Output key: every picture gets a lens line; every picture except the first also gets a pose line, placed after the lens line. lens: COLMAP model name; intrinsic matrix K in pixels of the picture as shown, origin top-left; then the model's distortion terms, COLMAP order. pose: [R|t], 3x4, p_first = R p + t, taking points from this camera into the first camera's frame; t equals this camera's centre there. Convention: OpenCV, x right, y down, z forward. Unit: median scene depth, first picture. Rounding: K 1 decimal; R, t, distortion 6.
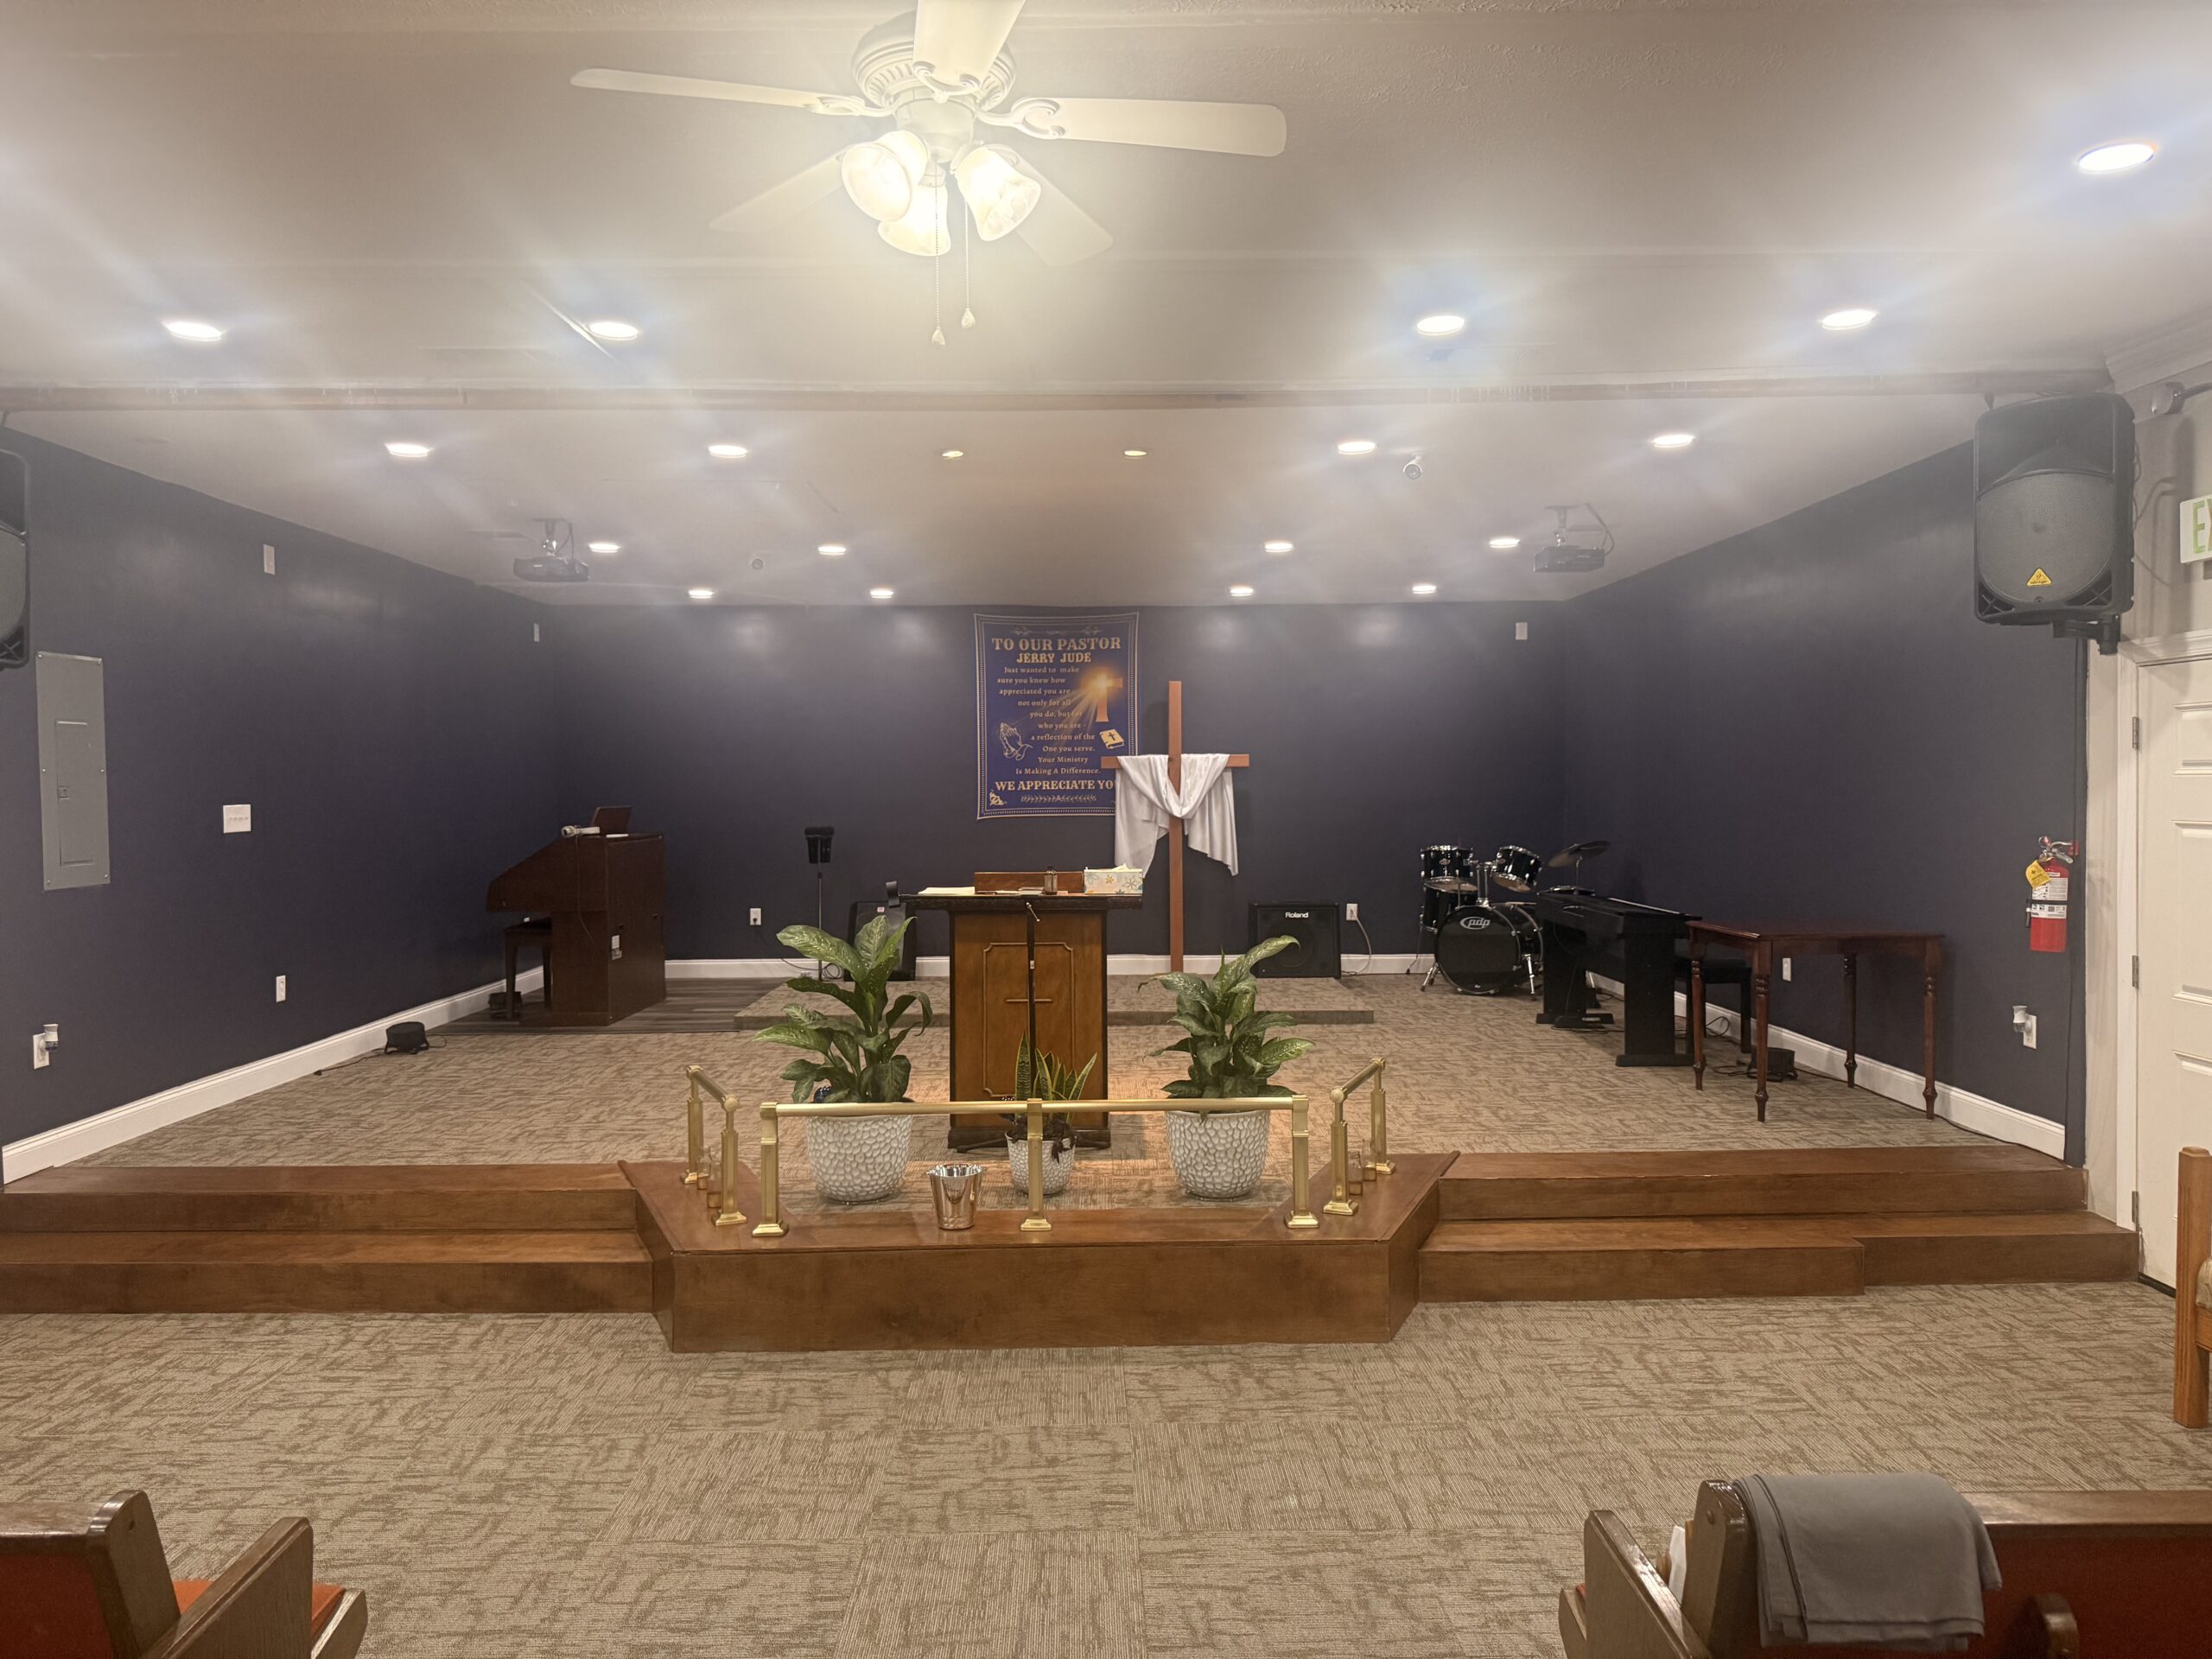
lens RADIAL K [[1536.2, 0, 1108.2], [0, 1536.2, 823.6], [0, 0, 1]] dist [0.022169, -0.003920]
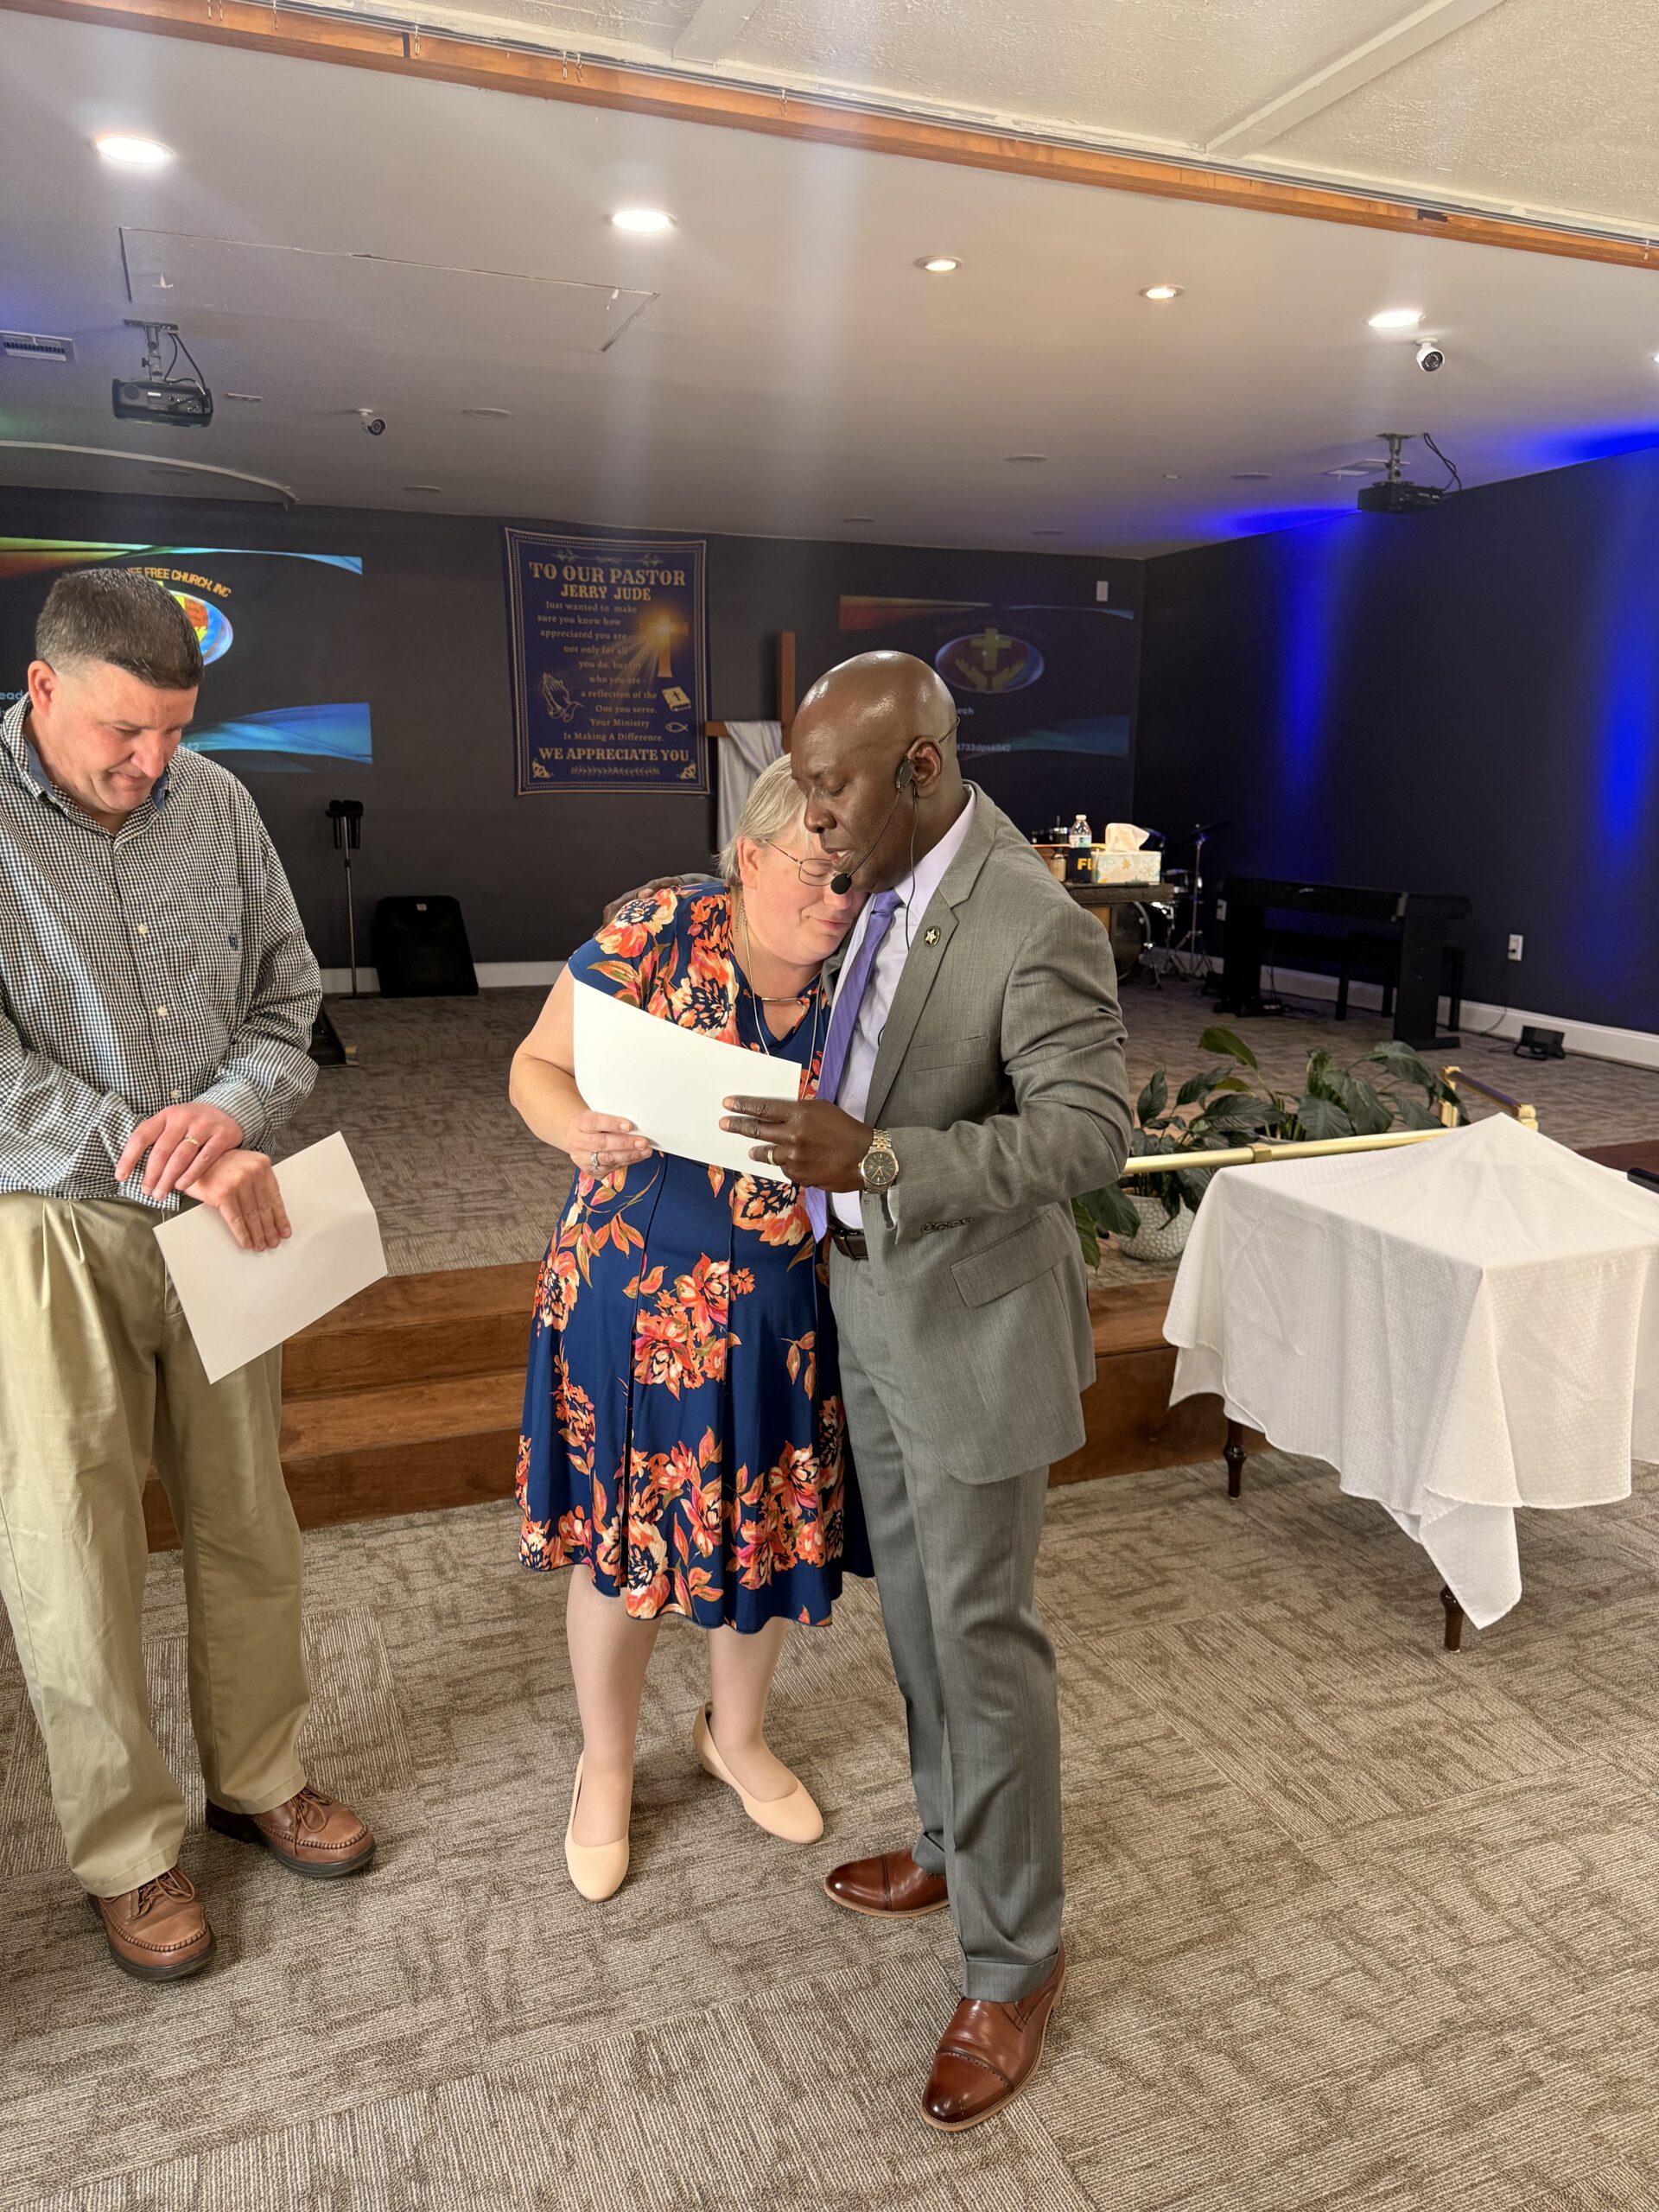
lens RADIAL K [[1536.2, 0, 827.9], [0, 1536.2, 1116.7], [0, 0, 1]] dist [0.022169, -0.003920]
pose [[0.933517, -0.060556, 0.353382, -0.230239], [-0.006409, 0.982657, 0.185322, 0.012448], [-0.358476, -0.175266, 0.916939, 0.164109]]
